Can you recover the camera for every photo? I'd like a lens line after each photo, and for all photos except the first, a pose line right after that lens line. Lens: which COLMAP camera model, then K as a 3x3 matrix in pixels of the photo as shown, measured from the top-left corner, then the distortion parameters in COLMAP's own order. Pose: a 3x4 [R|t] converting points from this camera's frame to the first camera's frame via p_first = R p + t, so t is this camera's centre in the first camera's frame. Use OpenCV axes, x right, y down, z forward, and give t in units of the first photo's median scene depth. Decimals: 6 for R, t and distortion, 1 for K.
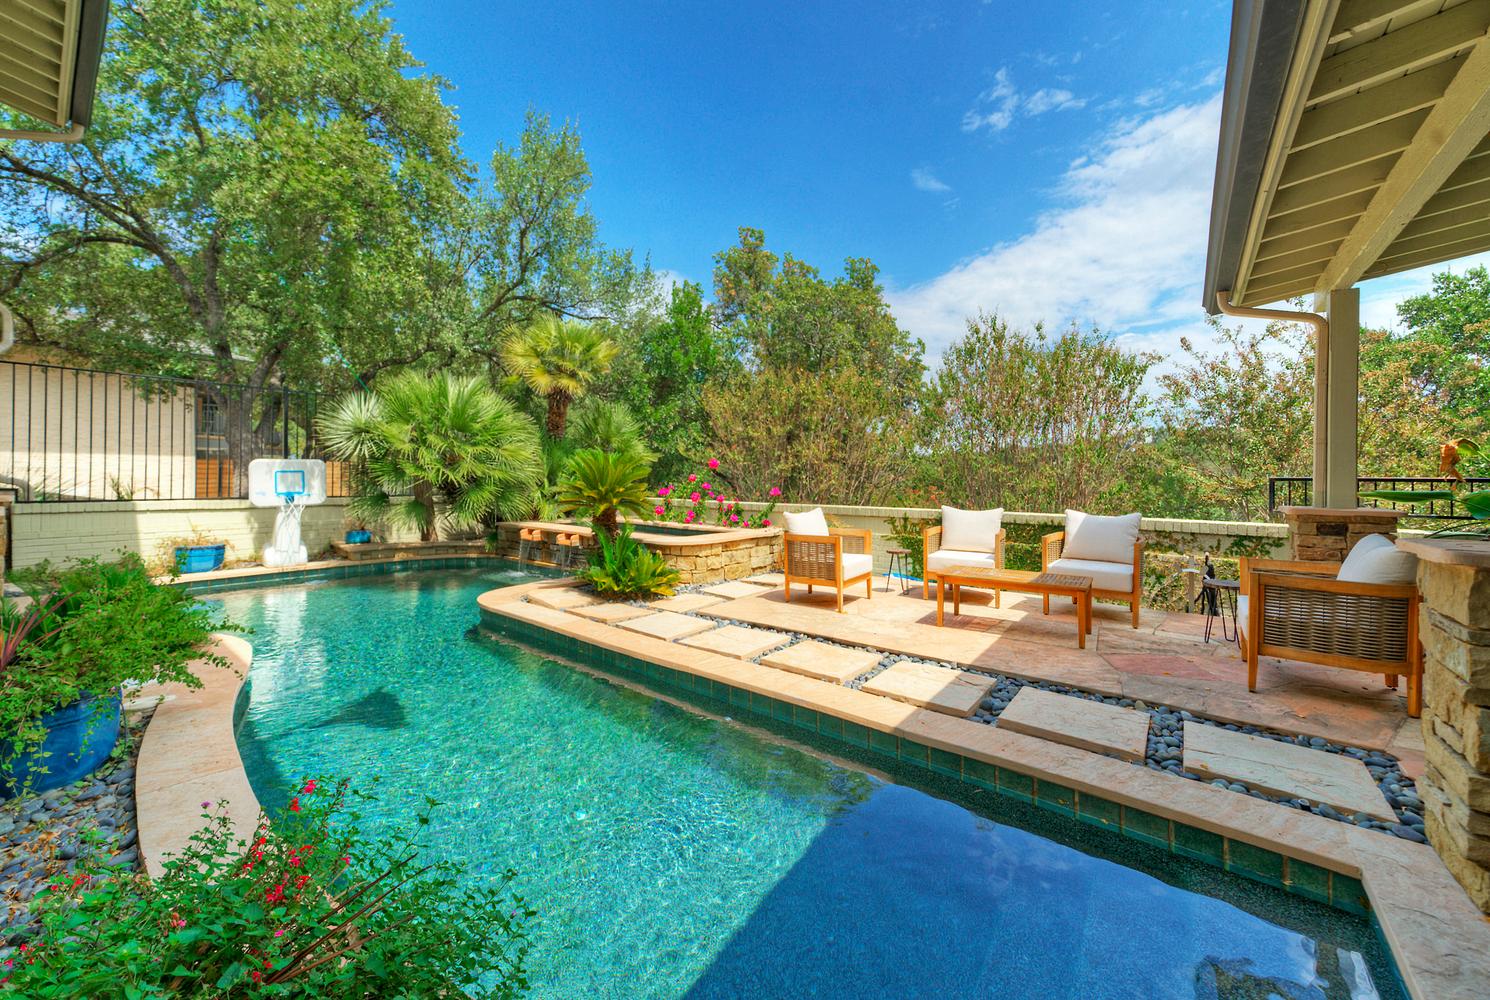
lens RADIAL K [[558.8, 0, 746.5], [0, 558.8, 473.0], [0, 0, 1]] dist [0.000411, 0.000093]
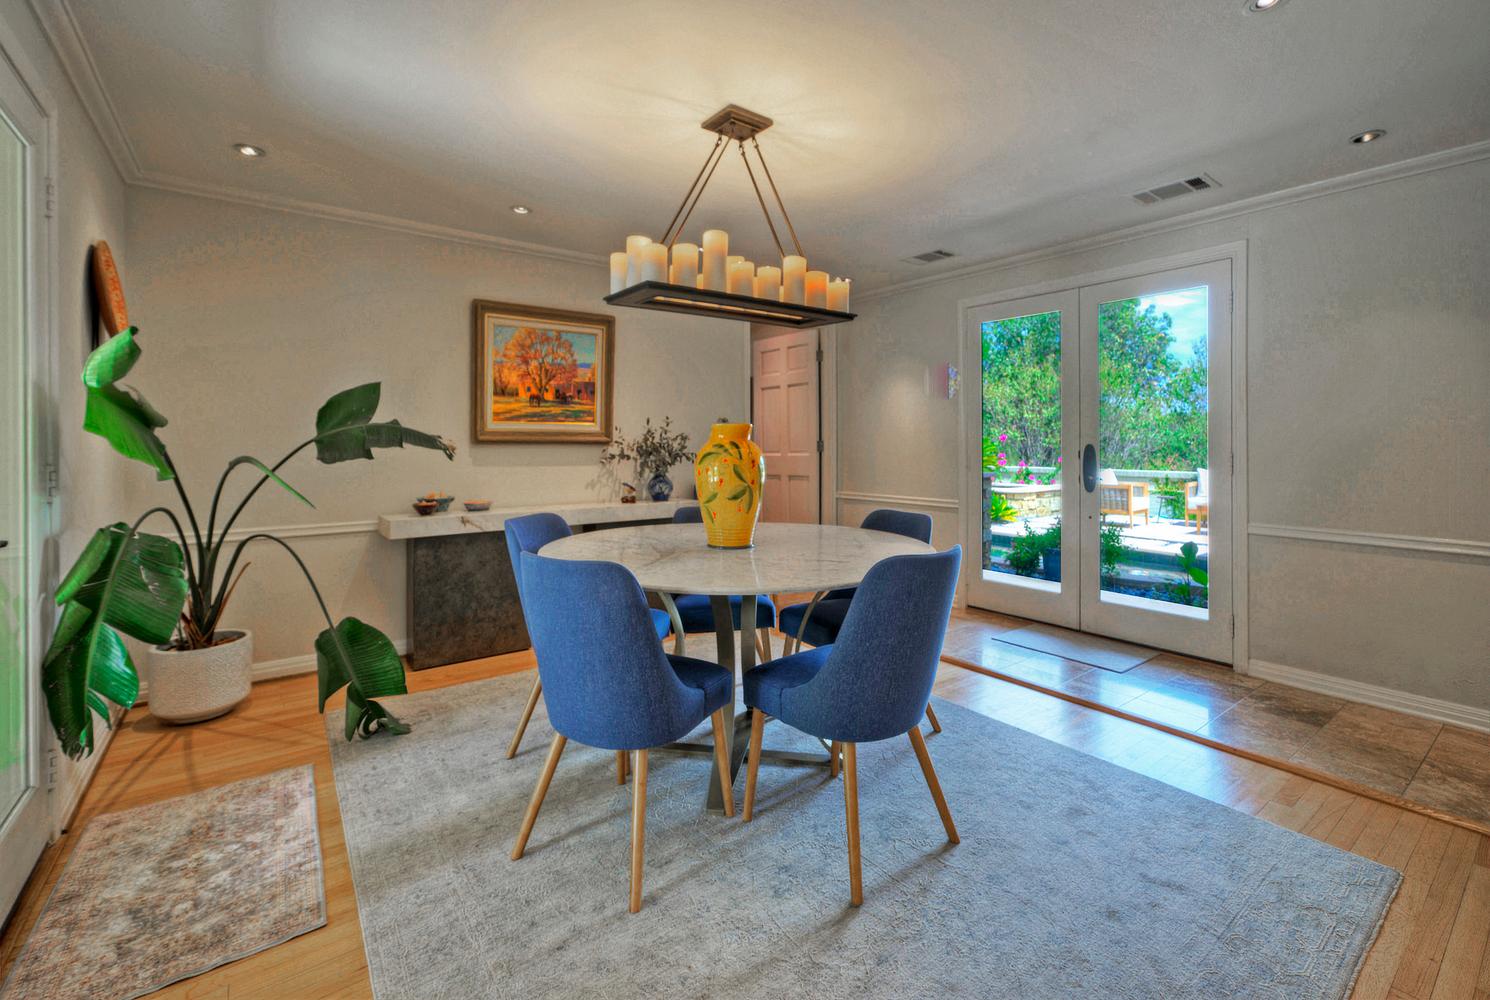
lens RADIAL K [[633.3, 0, 744.0], [0, 633.3, 435.7], [0, 0, 1]] dist [0.020379, 0.000072]
pose [[0.963976, -0.014751, -0.265579, -0.365711], [0.014681, 0.999890, -0.002250, -0.046270], [0.265583, -0.001730, 0.964086, -0.982035]]
